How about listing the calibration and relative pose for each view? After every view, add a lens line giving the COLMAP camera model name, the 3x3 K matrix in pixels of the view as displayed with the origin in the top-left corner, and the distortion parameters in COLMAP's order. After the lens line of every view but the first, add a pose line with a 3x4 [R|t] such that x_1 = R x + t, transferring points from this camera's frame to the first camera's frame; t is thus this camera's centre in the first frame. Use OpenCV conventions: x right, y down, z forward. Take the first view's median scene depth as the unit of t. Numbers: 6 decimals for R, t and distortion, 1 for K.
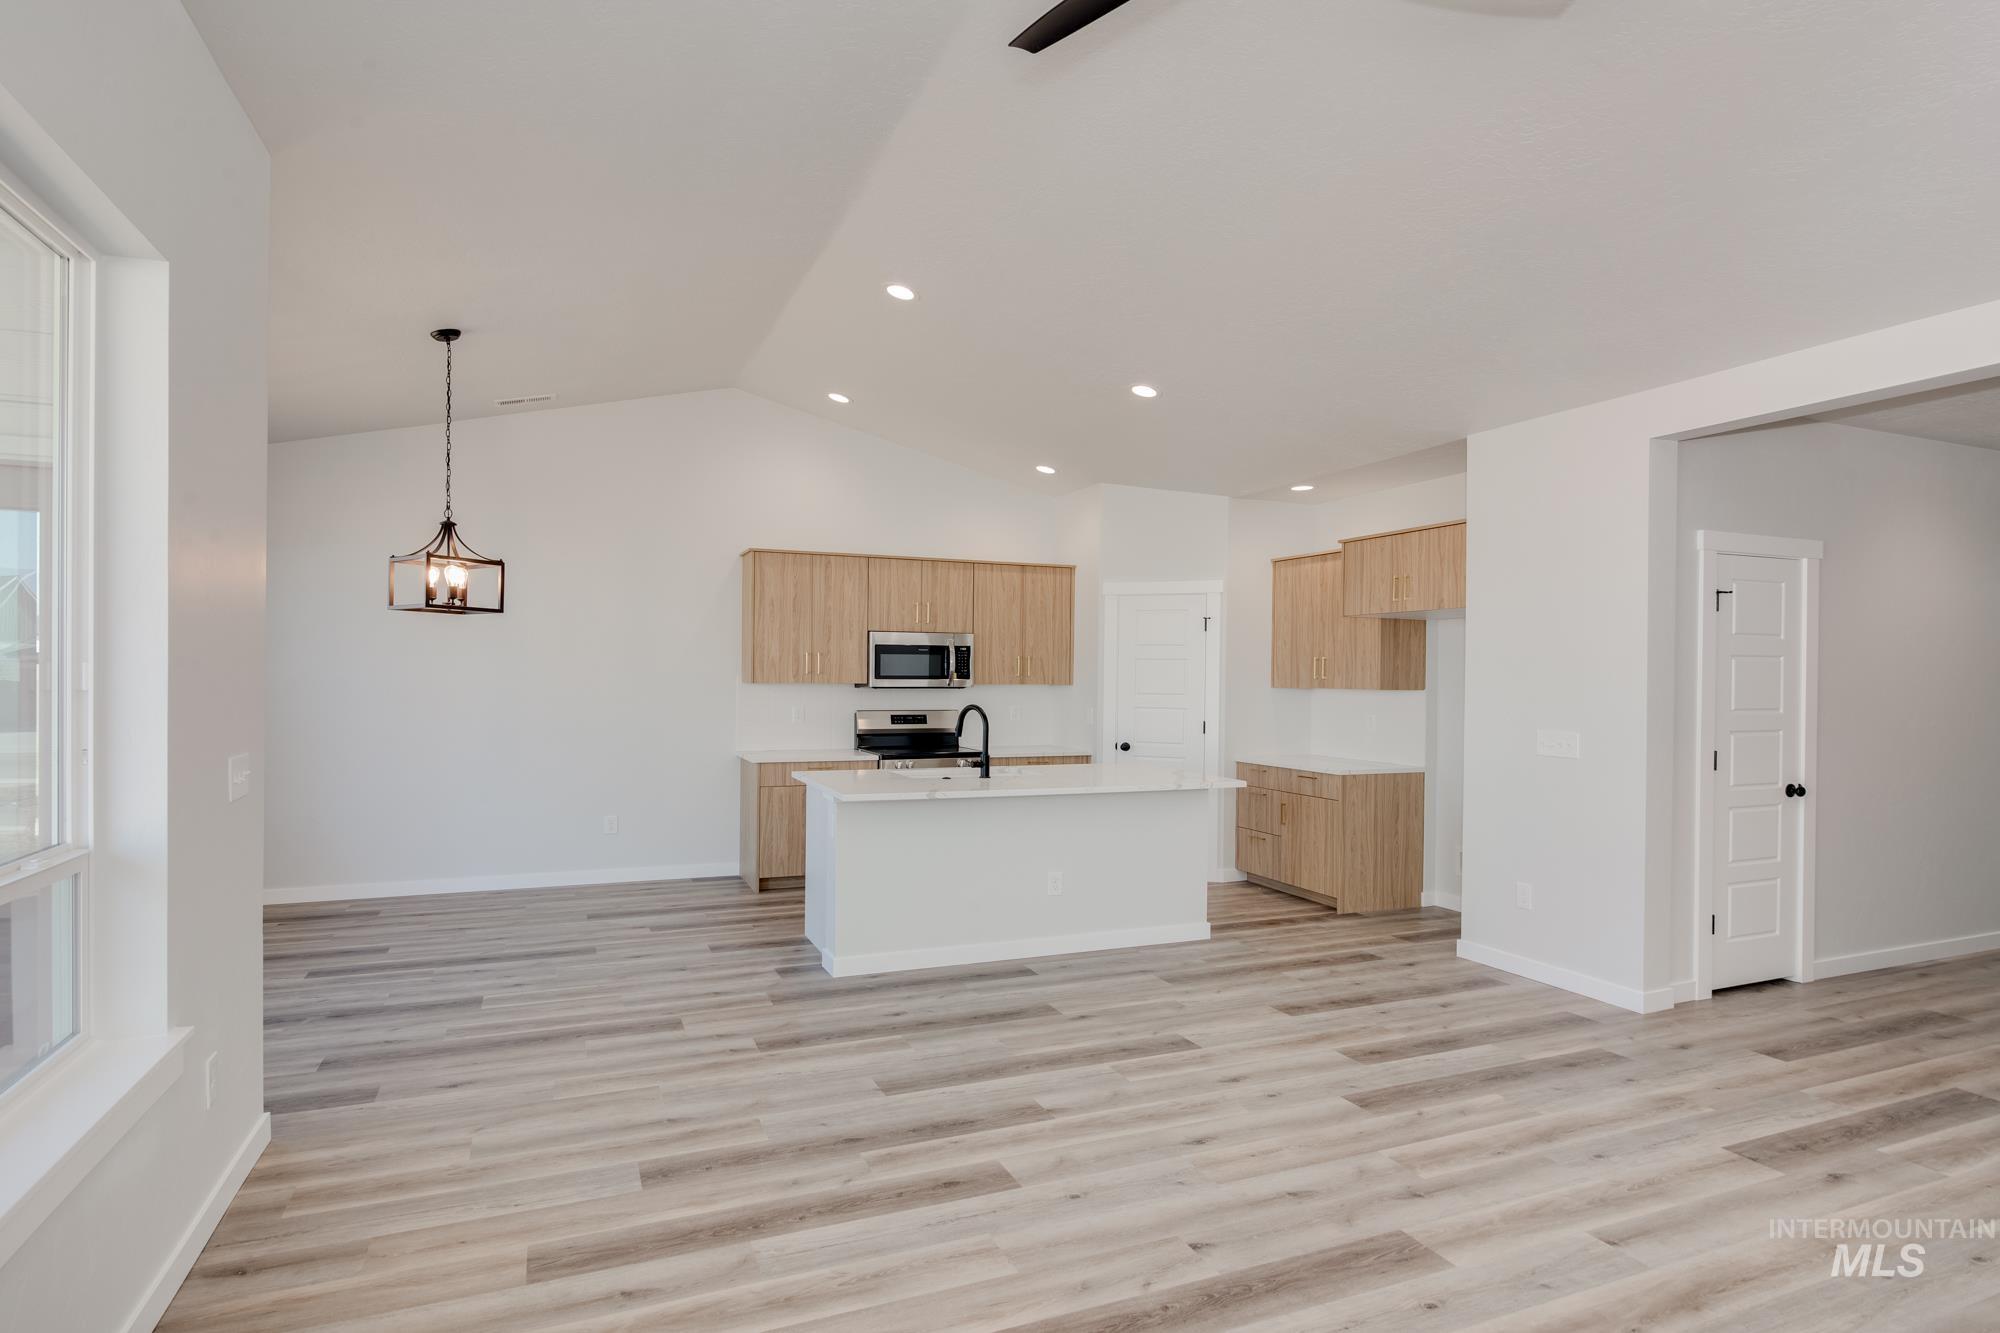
lens RADIAL K [[1013.4, 0, 978.0], [0, 1013.4, 690.6], [0, 0, 1]] dist [-0.005532, -0.000720]
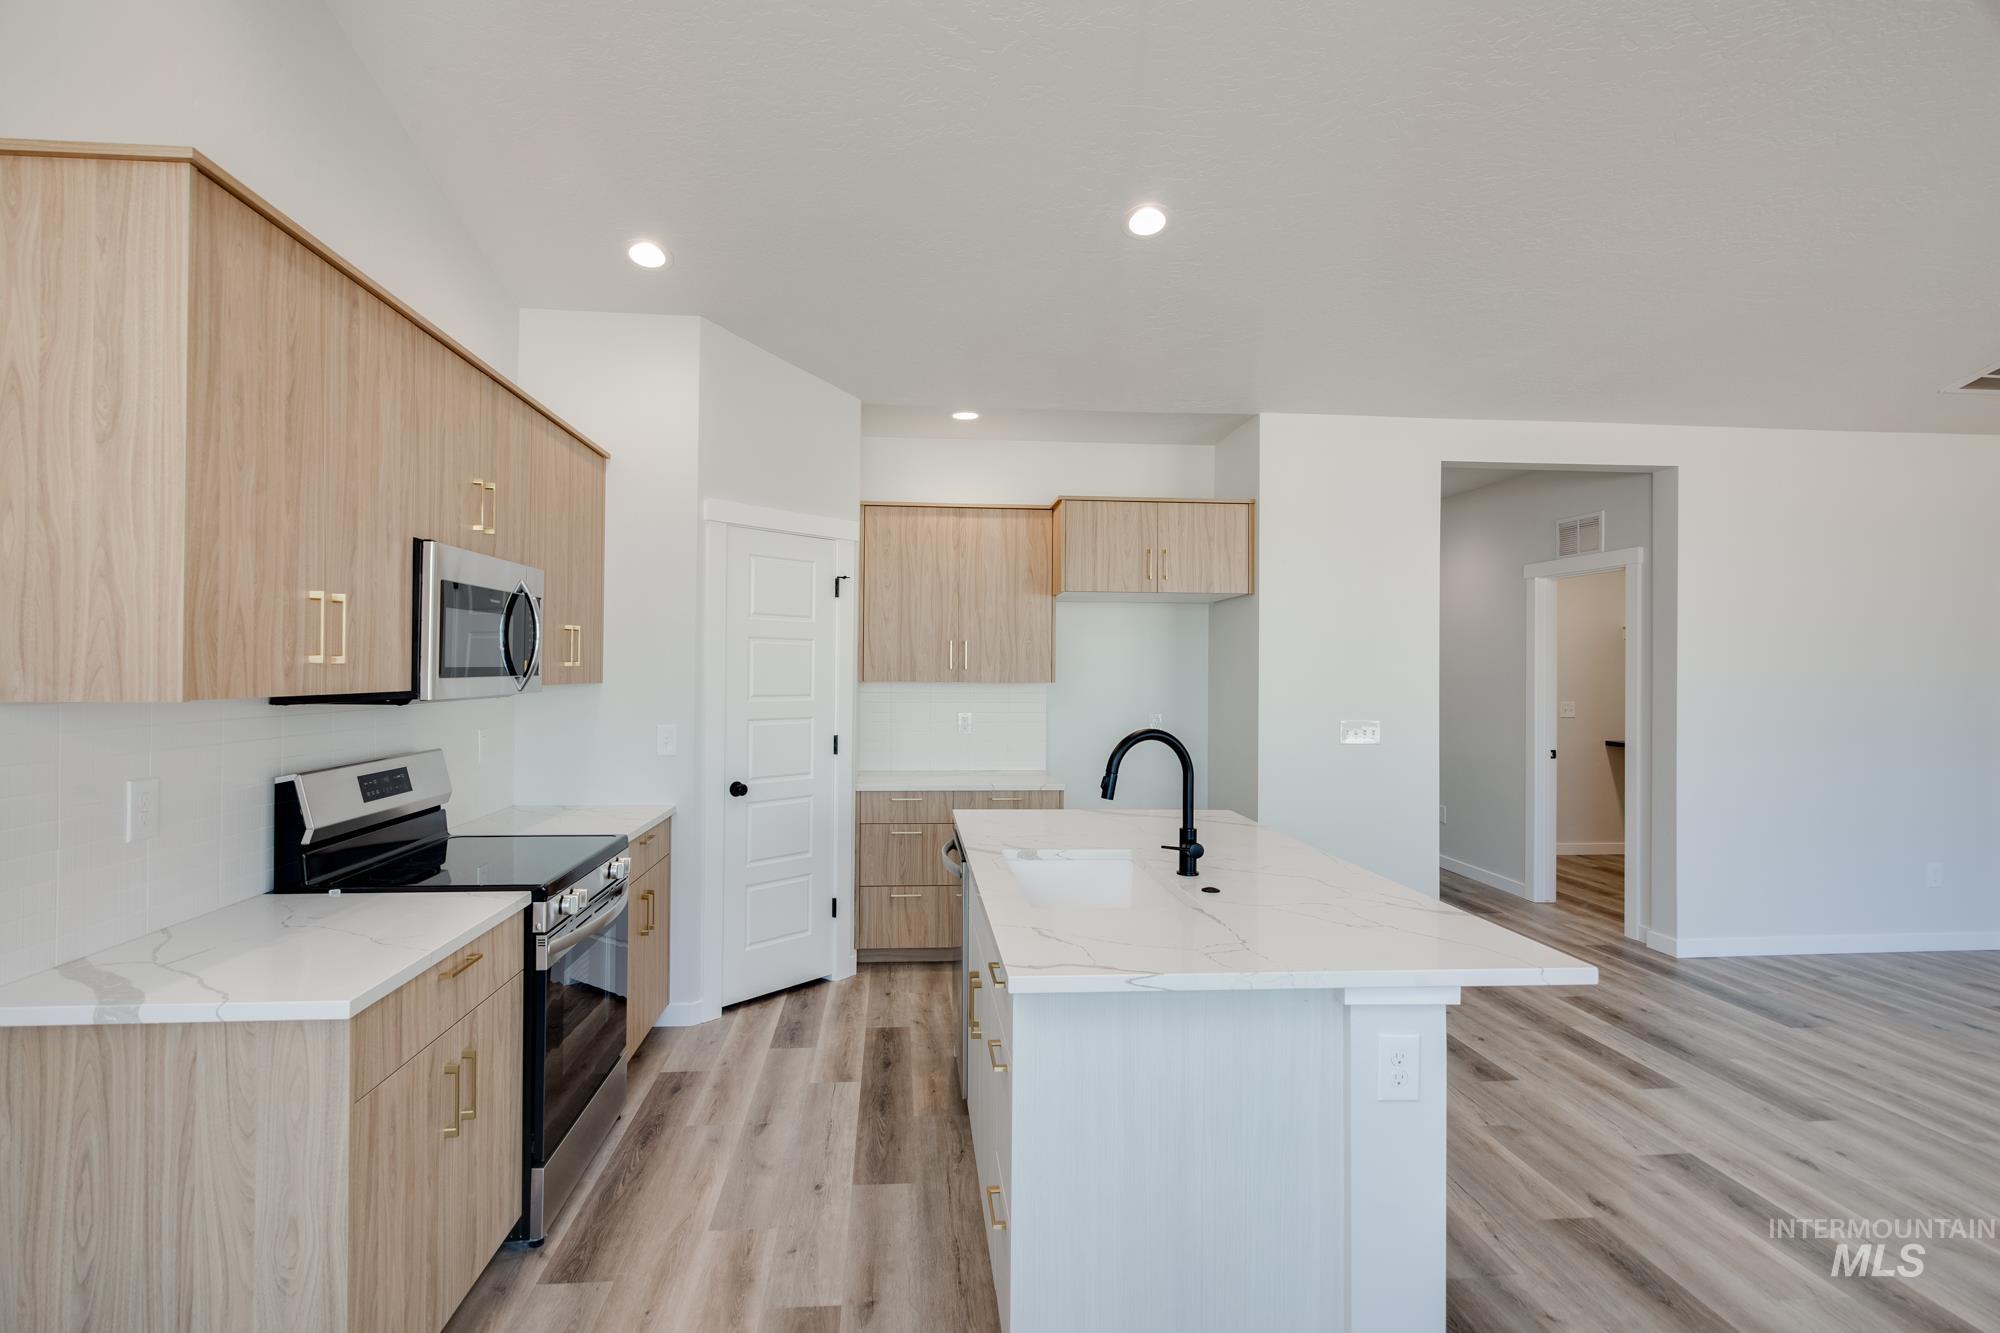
lens RADIAL K [[1030.3, 0, 989.9], [0, 1030.3, 667.9], [0, 0, 1]] dist [-0.005439, 0.000914]
pose [[0.290603, -0.003505, 0.956837, -0.854836], [0.007813, 0.999969, 0.001290, -0.029700], [-0.956812, 0.007101, 0.290621, 1.601466]]
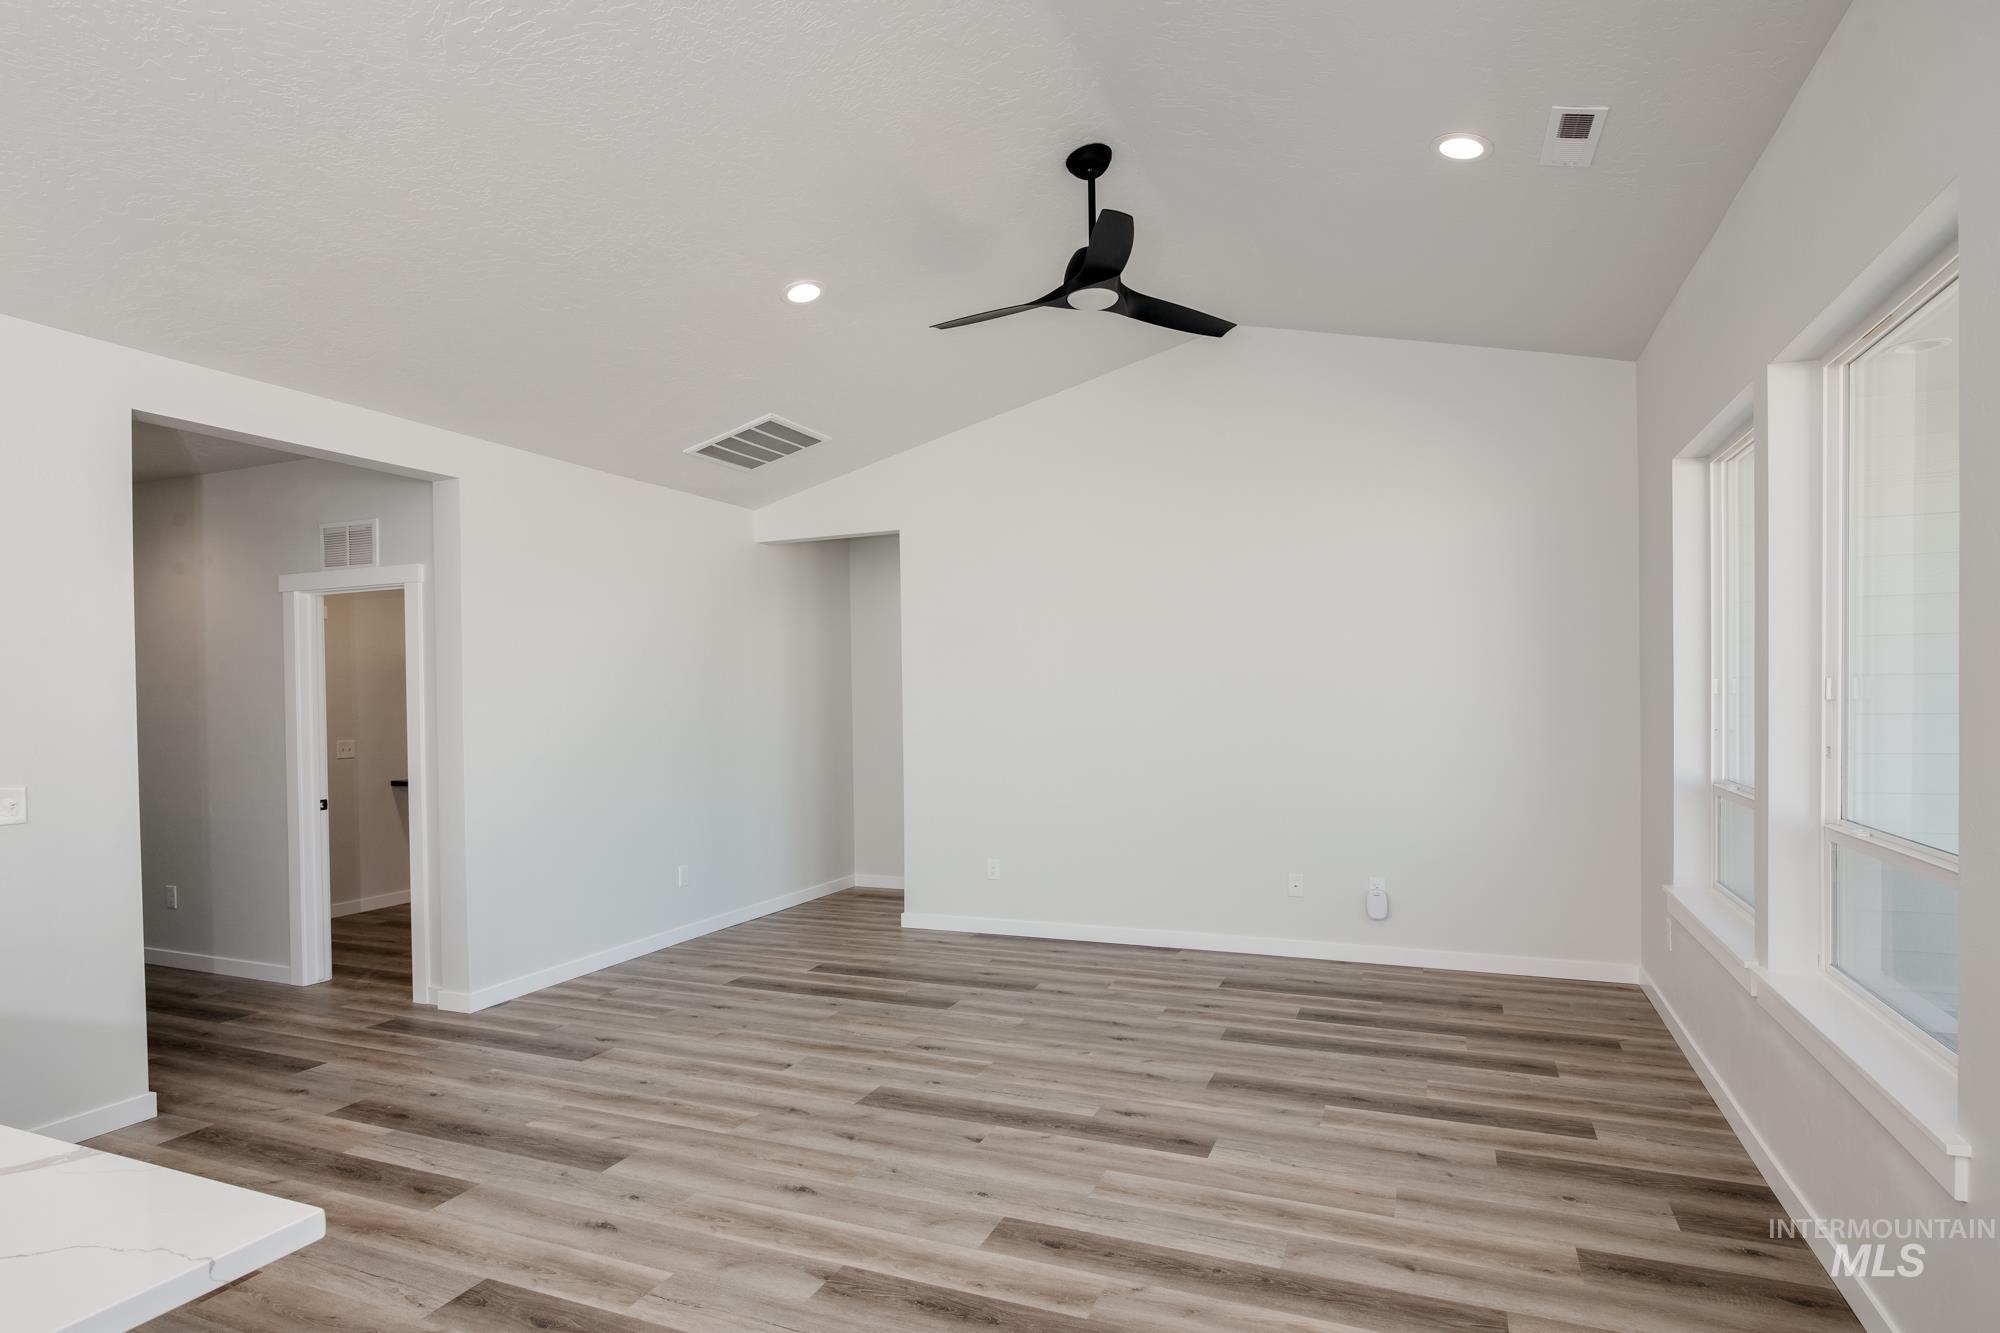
lens RADIAL K [[1030.3, 0, 1056.4], [0, 1030.3, 700.1], [0, 0, 1]] dist [-0.005439, 0.000914]
pose [[-0.727115, 0.000669, 0.686516, -0.616521], [0.019898, 0.999600, 0.020101, -0.027742], [-0.686228, 0.028277, -0.726837, 1.520560]]
